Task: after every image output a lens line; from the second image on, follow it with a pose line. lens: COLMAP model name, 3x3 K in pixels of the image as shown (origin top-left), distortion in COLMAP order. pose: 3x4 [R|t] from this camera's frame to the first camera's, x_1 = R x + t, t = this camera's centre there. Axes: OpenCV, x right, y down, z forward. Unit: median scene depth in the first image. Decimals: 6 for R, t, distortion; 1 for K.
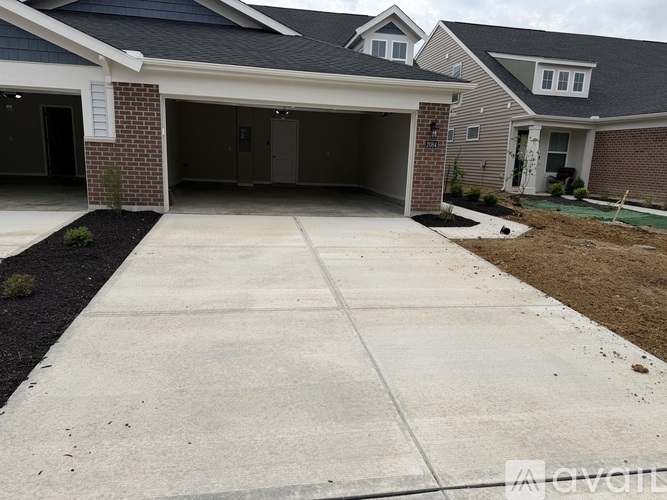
lens RADIAL K [[462.8, 0, 334.8], [0, 462.8, 250.7], [0, 0, 1]] dist [0.007066, -0.001379]
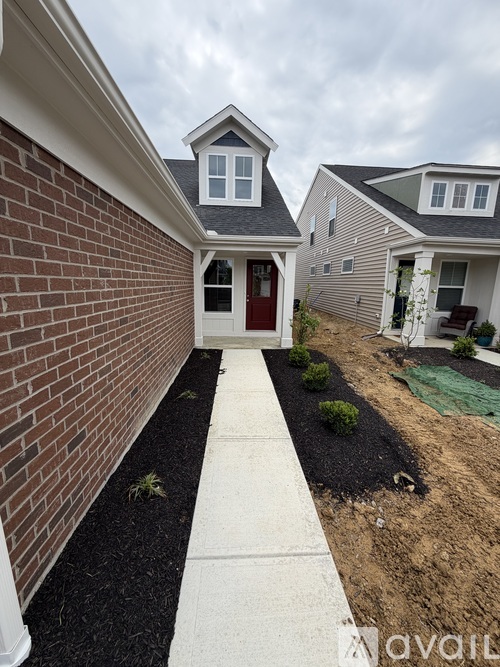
lens RADIAL K [[268.2, 0, 248.6], [0, 268.2, 332.4], [0, 0, 1]] dist [0.000050, 0.000103]
pose [[0.991841, 0.004232, -0.127407, 0.200560], [-0.006772, 0.999787, -0.019509, -0.126677], [0.127298, 0.020213, 0.991659, 0.517439]]
